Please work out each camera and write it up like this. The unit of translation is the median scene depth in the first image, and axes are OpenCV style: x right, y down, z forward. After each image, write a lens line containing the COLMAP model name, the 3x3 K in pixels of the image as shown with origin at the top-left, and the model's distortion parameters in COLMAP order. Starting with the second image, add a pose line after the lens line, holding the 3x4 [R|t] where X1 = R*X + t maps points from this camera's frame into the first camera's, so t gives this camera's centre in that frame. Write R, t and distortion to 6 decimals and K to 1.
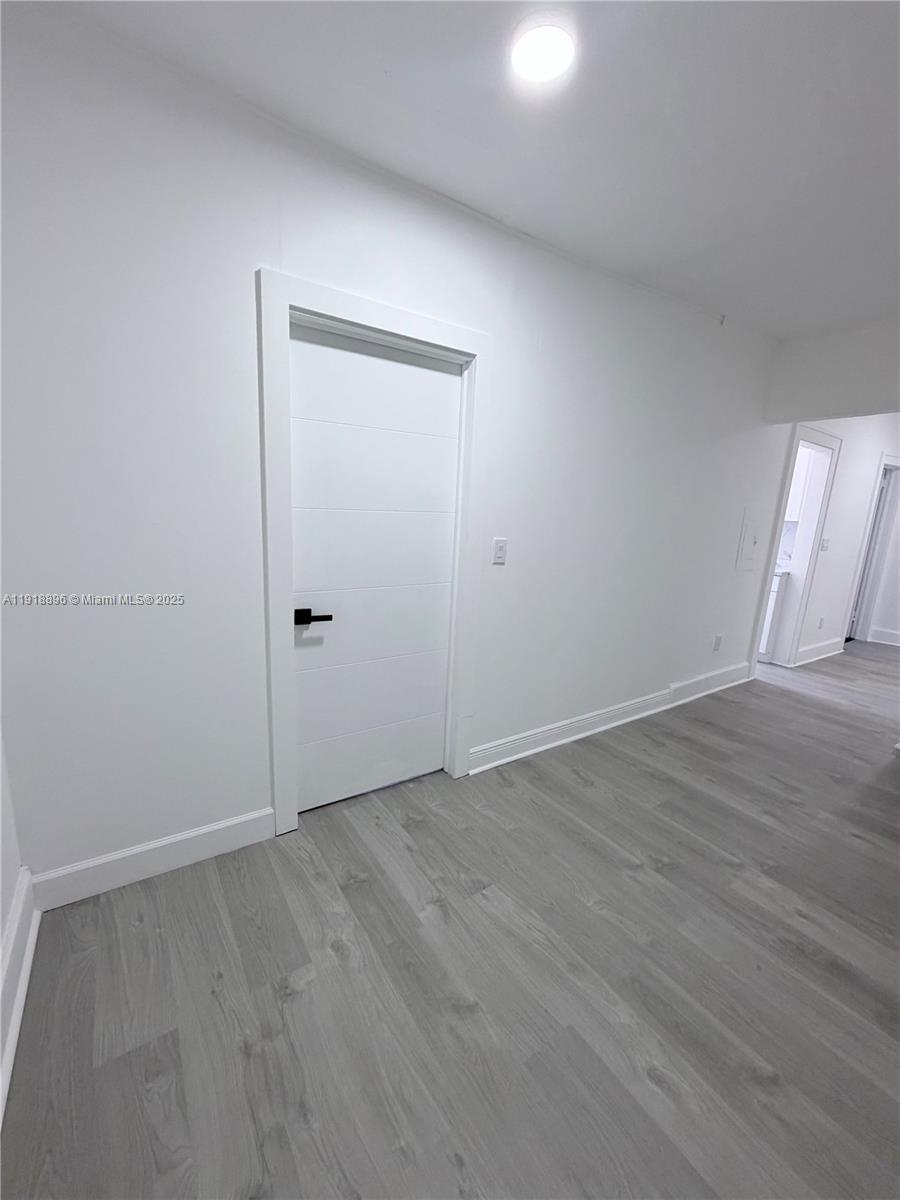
lens RADIAL K [[480.3, 0, 449.5], [0, 480.3, 598.5], [0, 0, 1]] dist [0.000057, 0.000200]
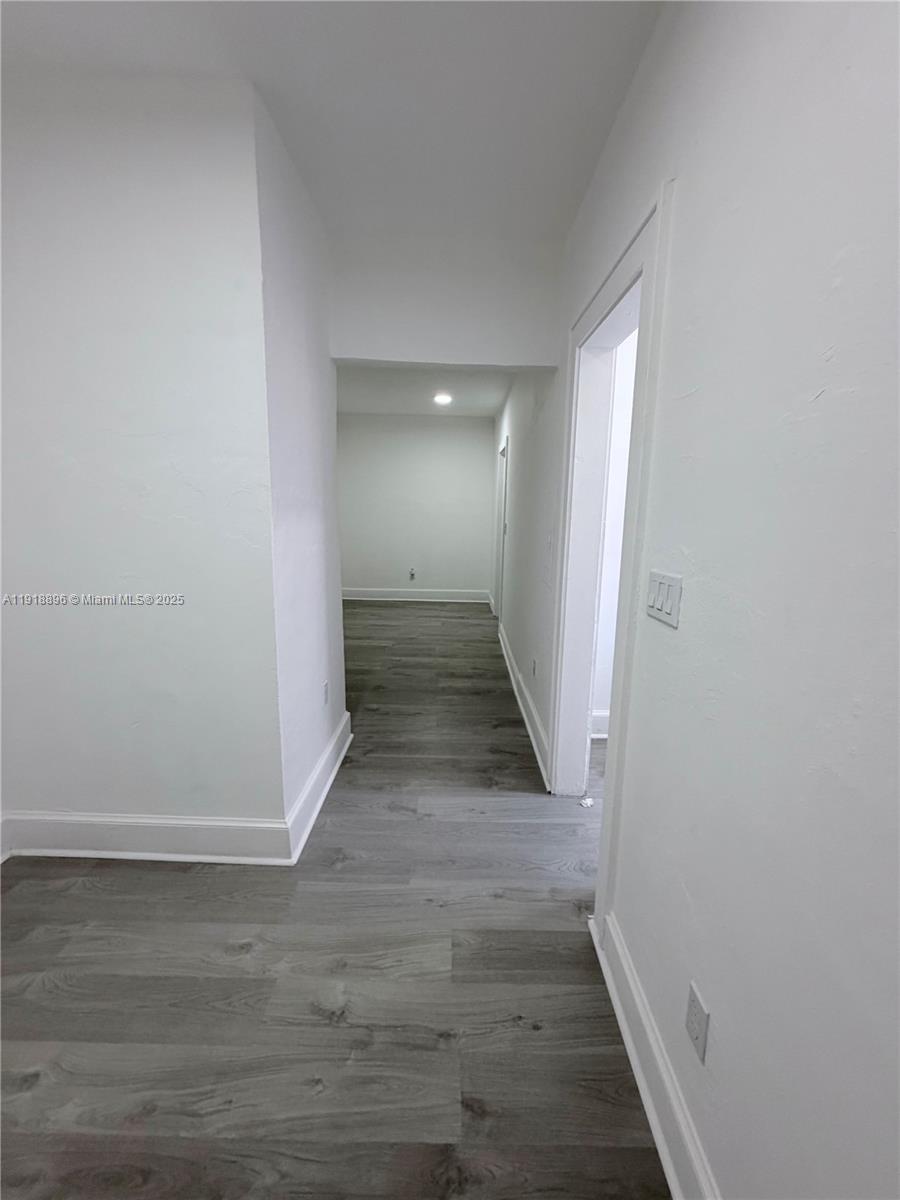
lens RADIAL K [[480.3, 0, 448.4], [0, 480.3, 592.6], [0, 0, 1]] dist [0.000057, 0.000200]
pose [[-0.566898, 0.089619, -0.818899, 2.379262], [-0.200519, 0.949155, 0.242687, -0.345505], [0.799011, 0.301783, -0.520103, 2.363072]]
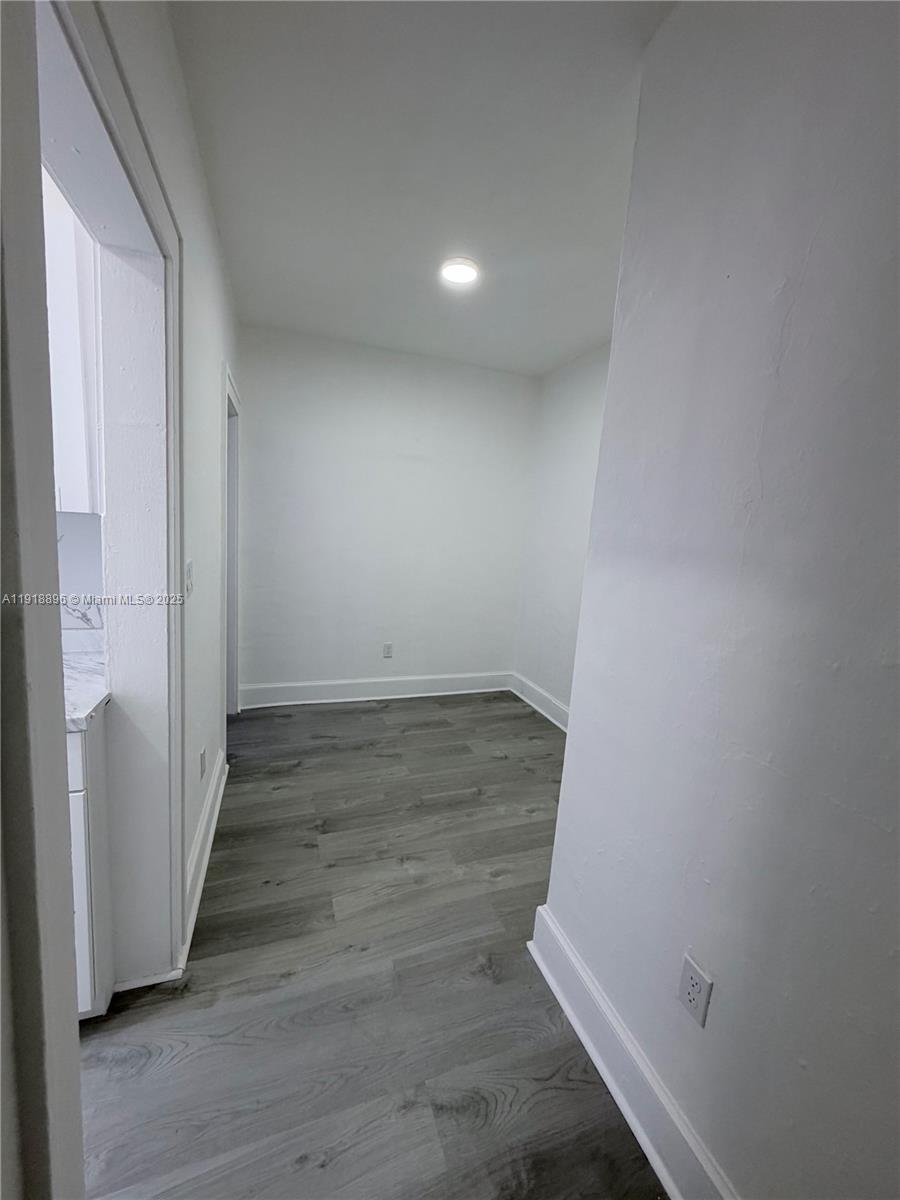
lens RADIAL K [[480.3, 0, 454.1], [0, 480.3, 593.0], [0, 0, 1]] dist [0.000057, 0.000200]
pose [[0.245129, -0.163875, 0.955540, 1.130454], [0.137897, 0.981483, 0.132949, -0.279681], [-0.959633, 0.099176, 0.263188, 1.652131]]
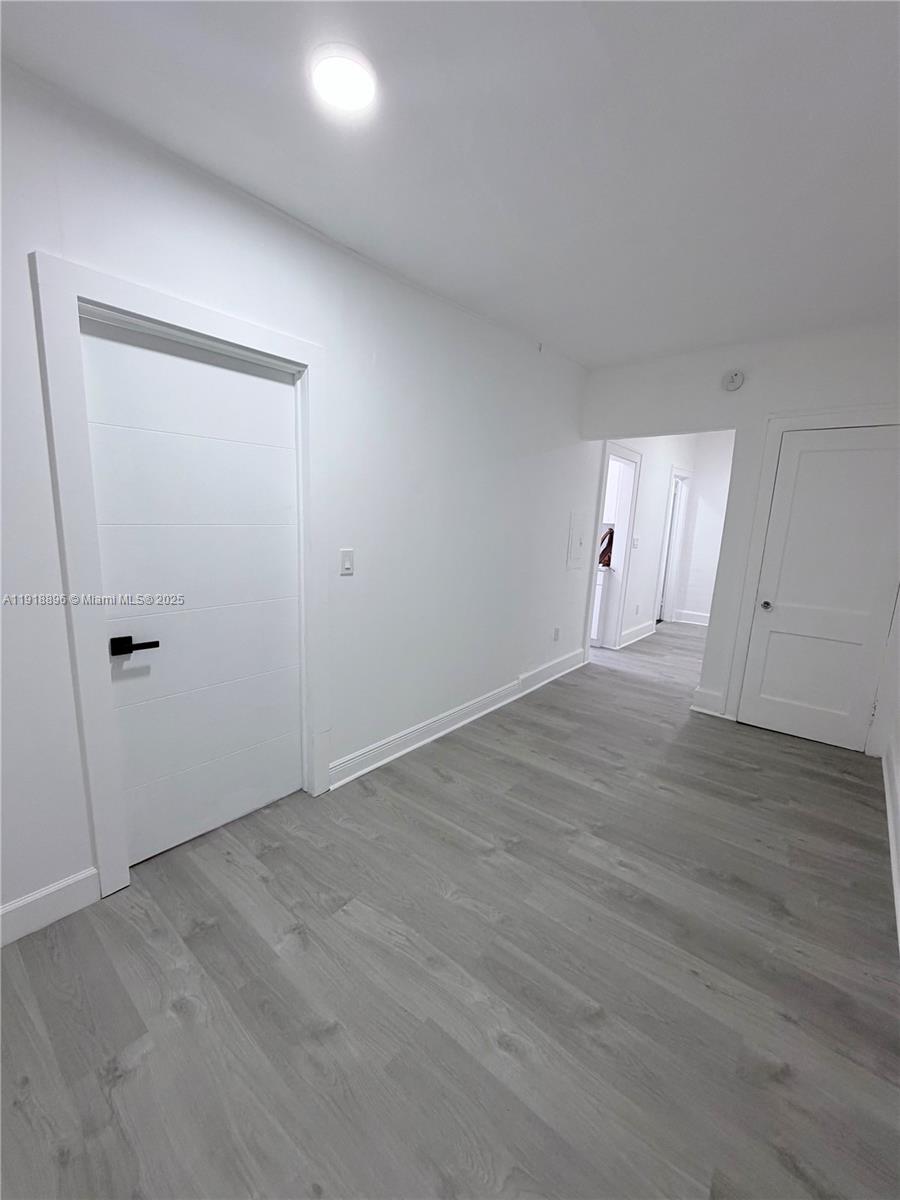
lens RADIAL K [[480.3, 0, 450.2], [0, 480.3, 597.3], [0, 0, 1]] dist [0.000057, 0.000200]
pose [[0.961379, -0.058205, 0.269002, 0.045368], [0.060411, 0.998174, 0.000078, -0.014480], [-0.268515, 0.016175, 0.963140, -0.021860]]
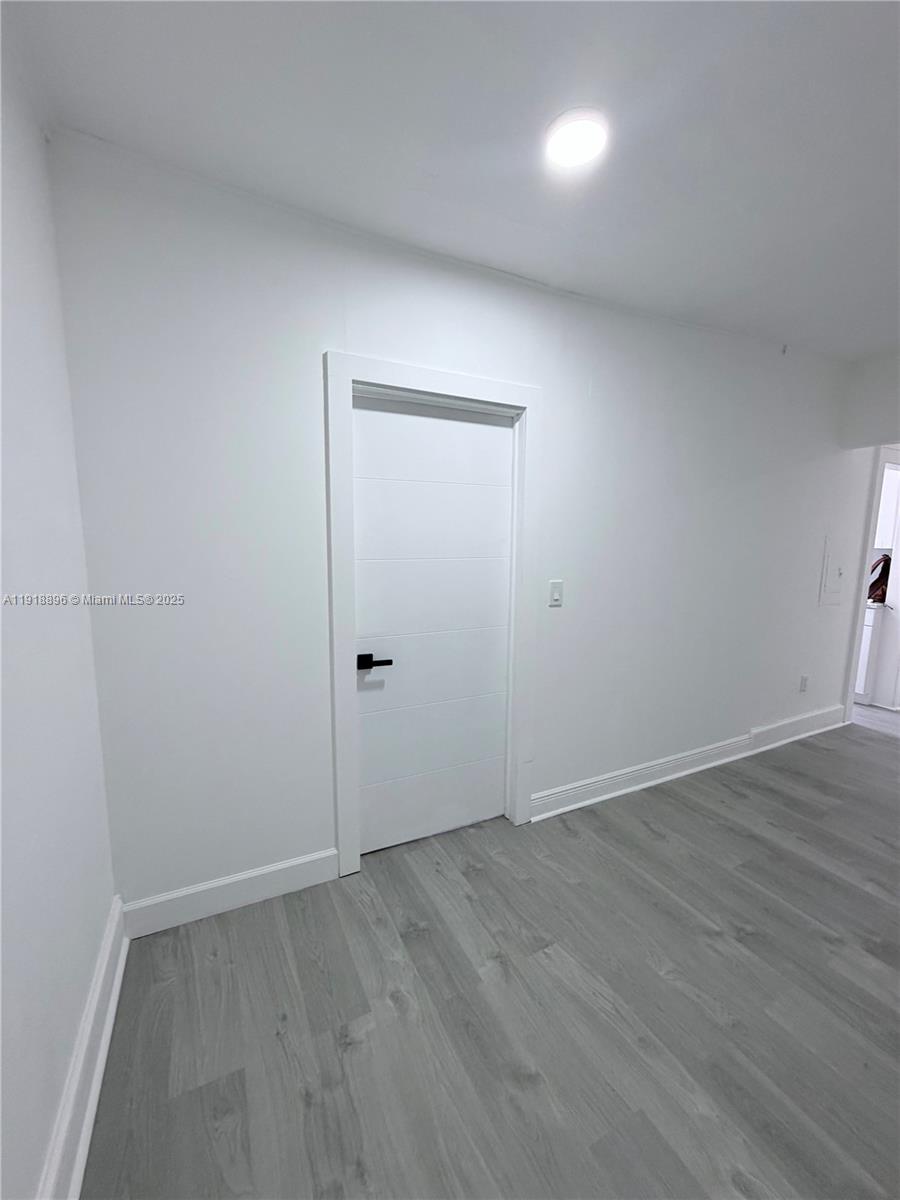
lens RADIAL K [[480.3, 0, 449.0], [0, 480.3, 597.2], [0, 0, 1]] dist [0.000057, 0.000200]
pose [[0.990952, -0.021923, -0.132411, 0.019061], [0.011985, 0.997082, -0.075388, -0.020740], [0.133678, 0.073119, 0.988324, -0.024027]]
